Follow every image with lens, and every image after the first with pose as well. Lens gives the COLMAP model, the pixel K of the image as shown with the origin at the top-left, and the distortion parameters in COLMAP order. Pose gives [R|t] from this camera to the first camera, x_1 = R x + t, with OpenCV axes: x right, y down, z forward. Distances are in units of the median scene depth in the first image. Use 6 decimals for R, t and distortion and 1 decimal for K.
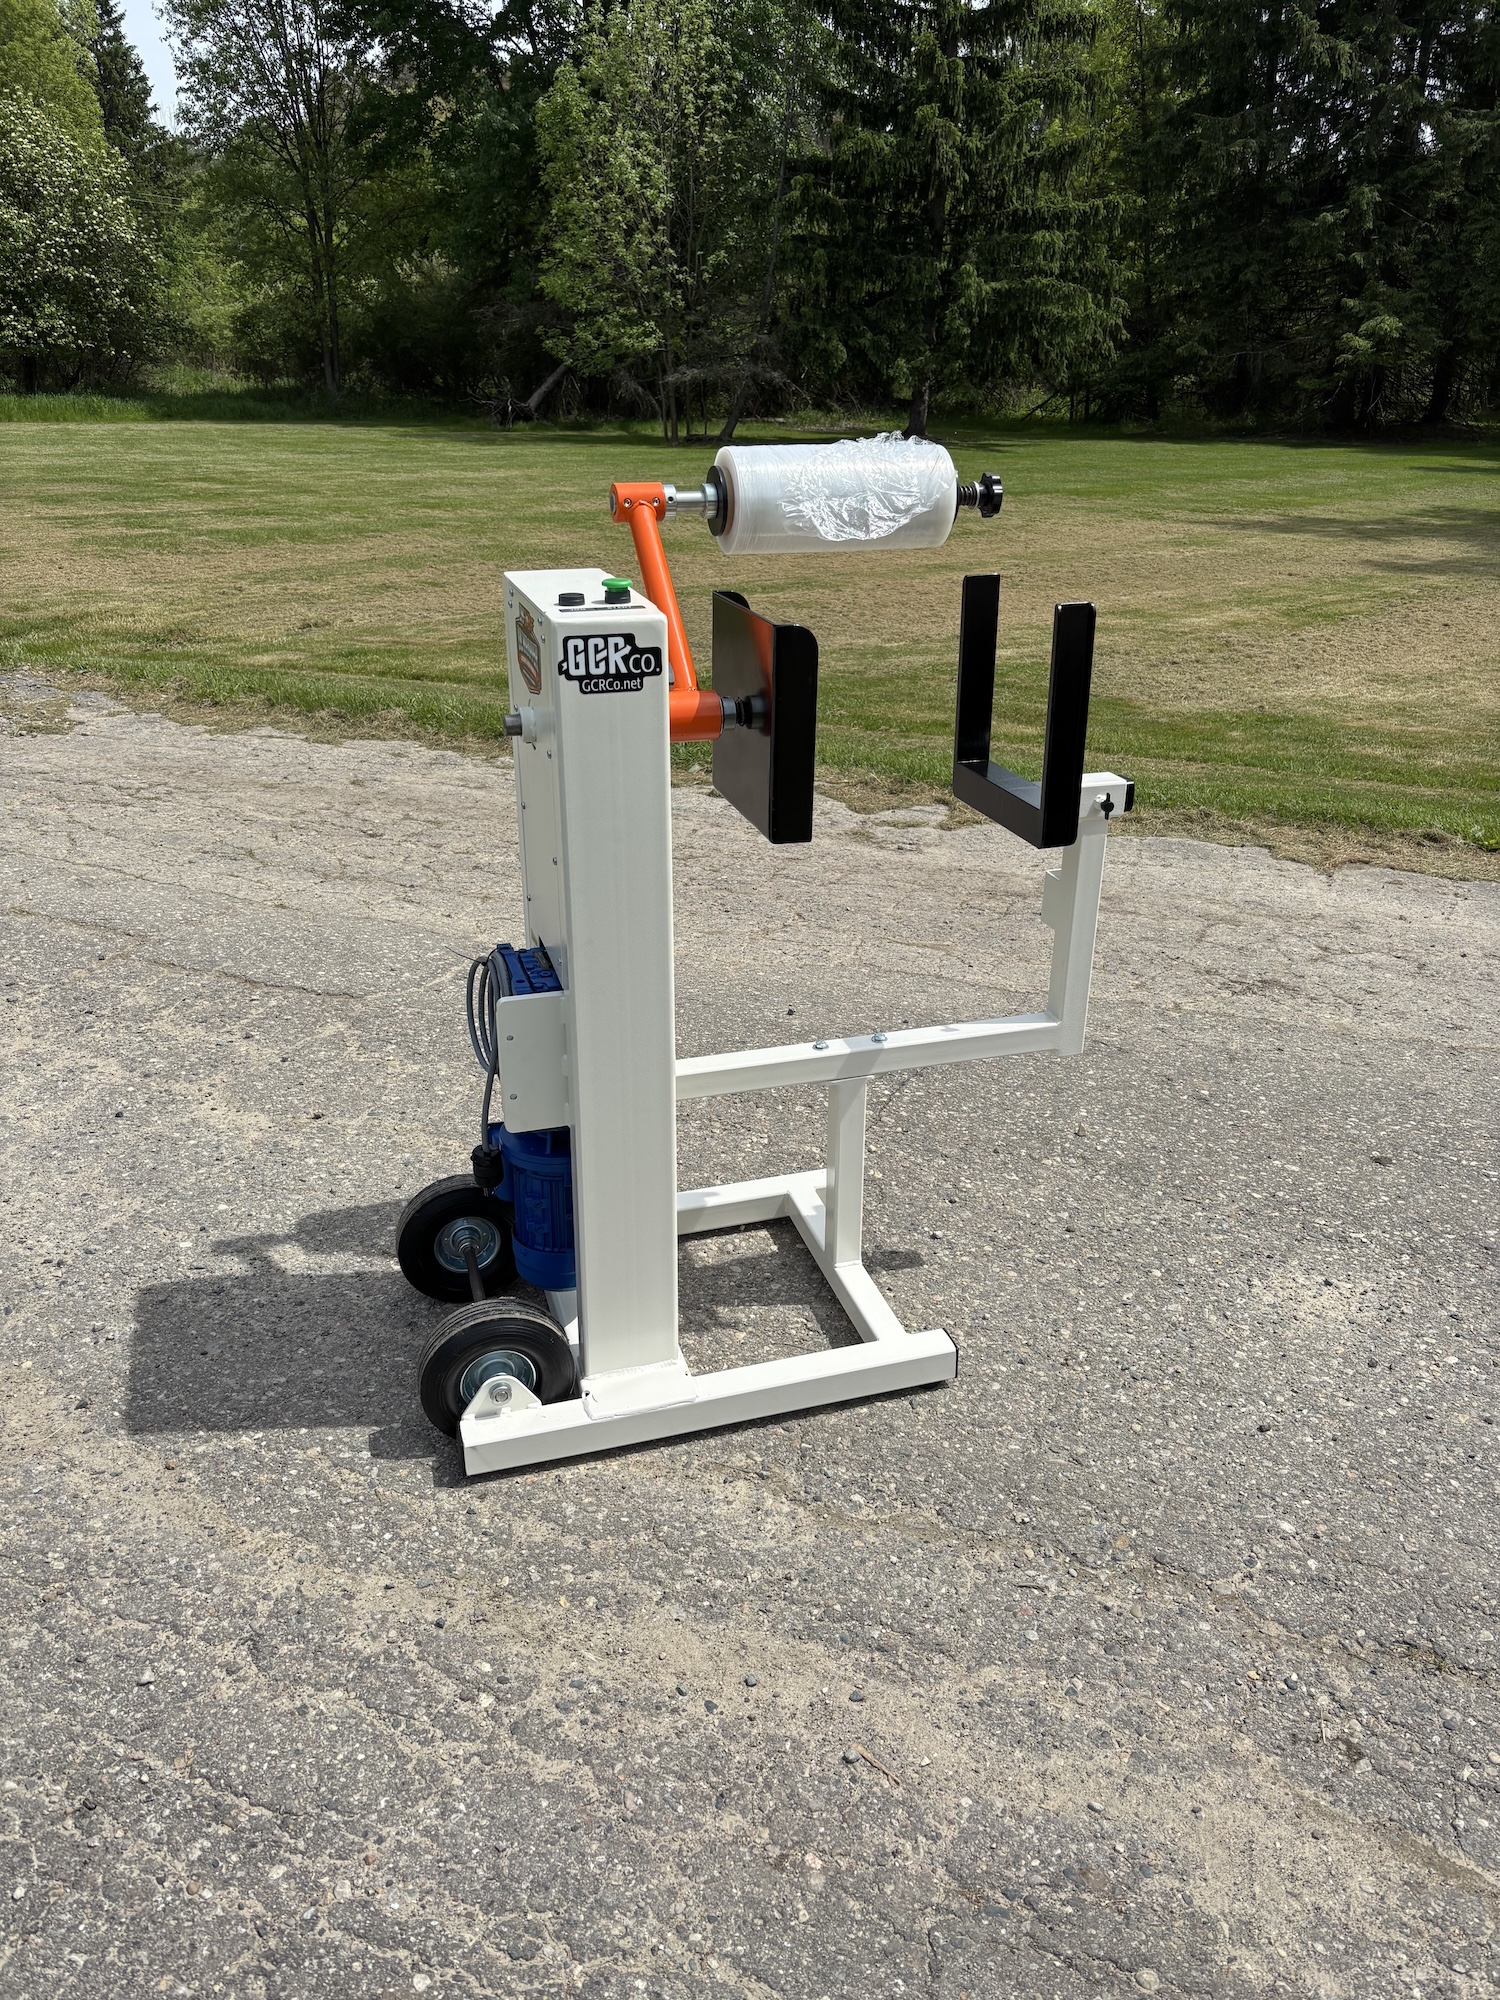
lens RADIAL K [[1518.1, 0, 746.5], [0, 1518.1, 1003.0], [0, 0, 1]] dist [0.038538, -0.053188]
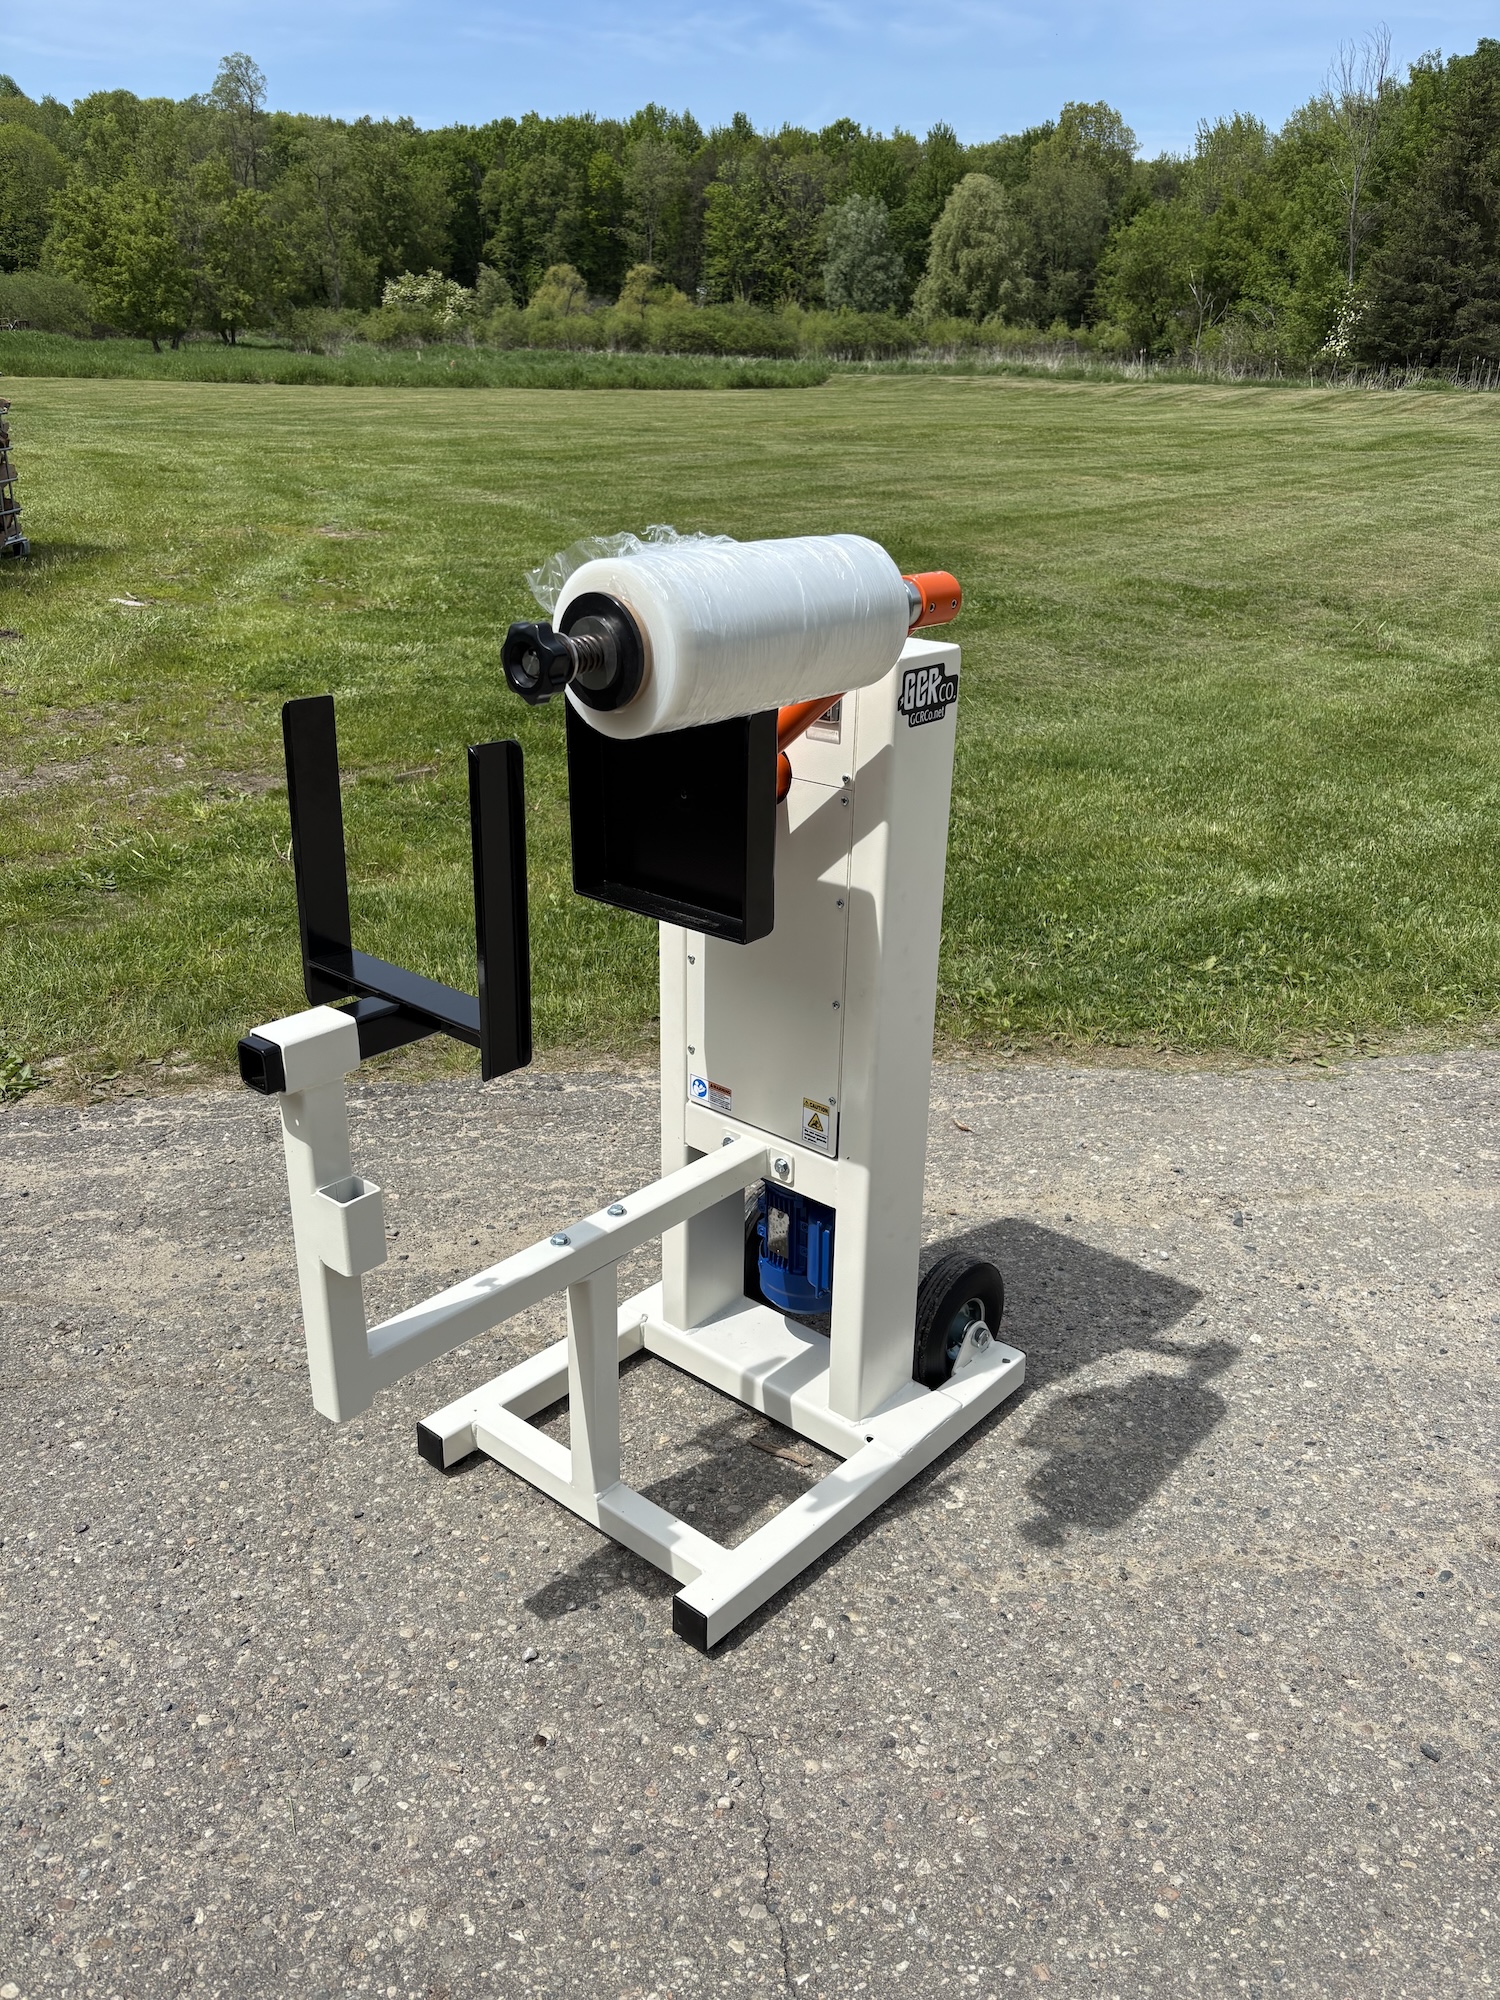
lens RADIAL K [[1525.5, 0, 744.3], [0, 1525.5, 972.9], [0, 0, 1]] dist [0.008543, 0.000479]
pose [[-0.843419, 0.172591, -0.508780, 0.383361], [-0.234601, 0.733629, 0.637771, -0.601902], [0.483329, 0.657268, -0.578266, 1.394189]]
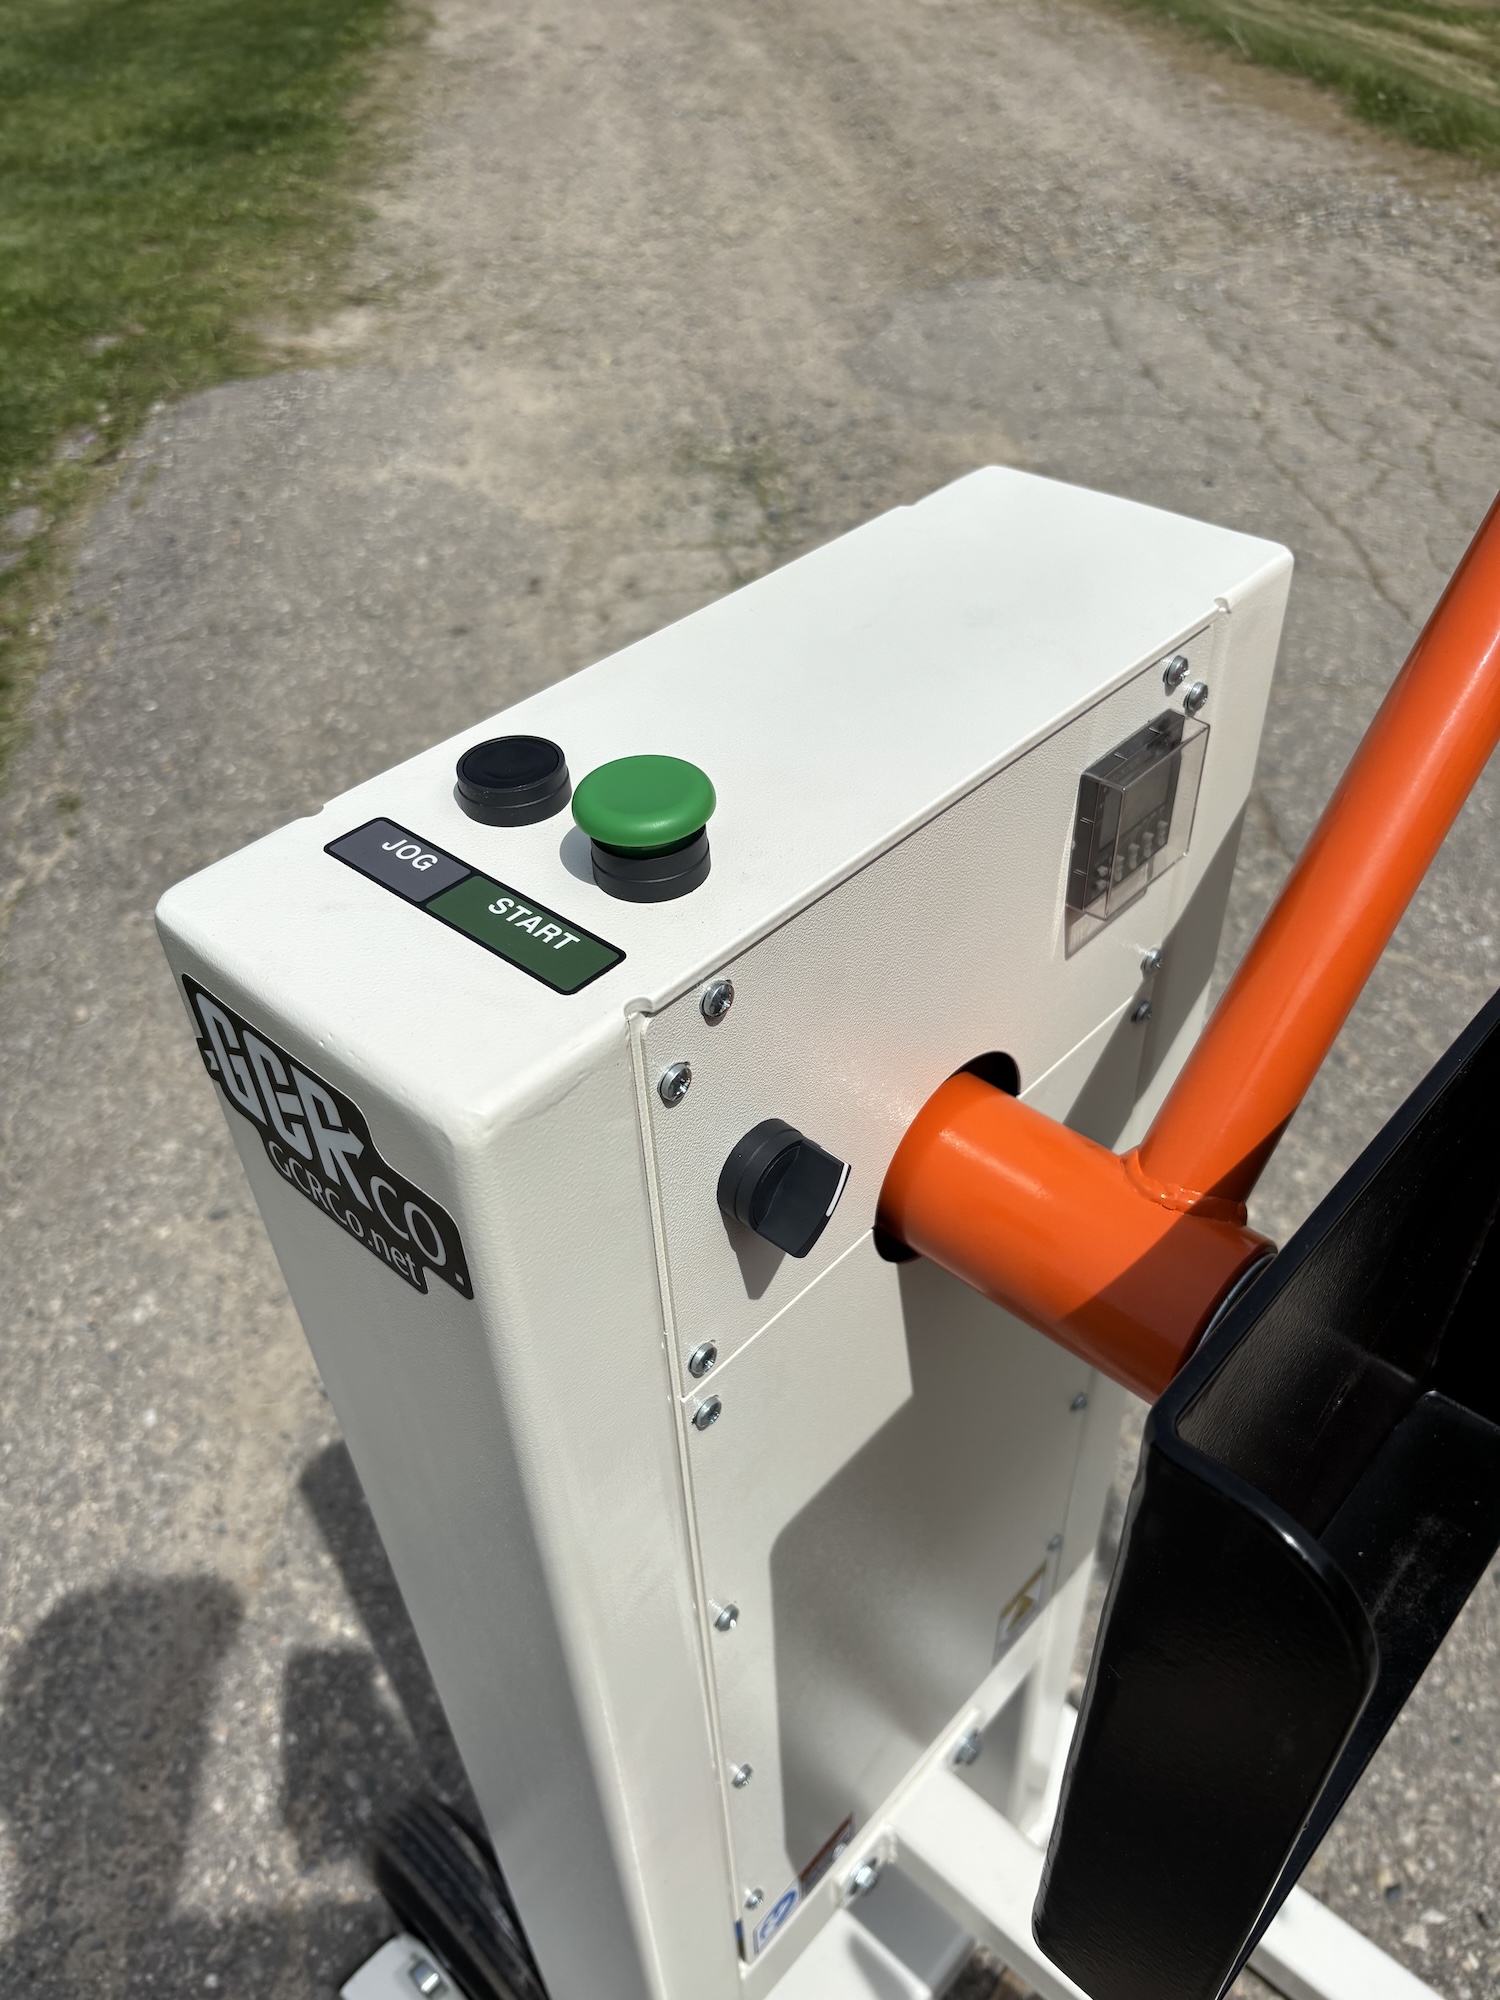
lens RADIAL K [[1518.1, 0, 746.5], [0, 1518.1, 1003.0], [0, 0, 1]] dist [0.038538, -0.053188]
pose [[0.506017, 0.542812, -0.670300, 0.061272], [-0.304016, 0.839509, 0.450333, -0.278523], [0.807169, -0.024094, 0.589829, 0.694017]]
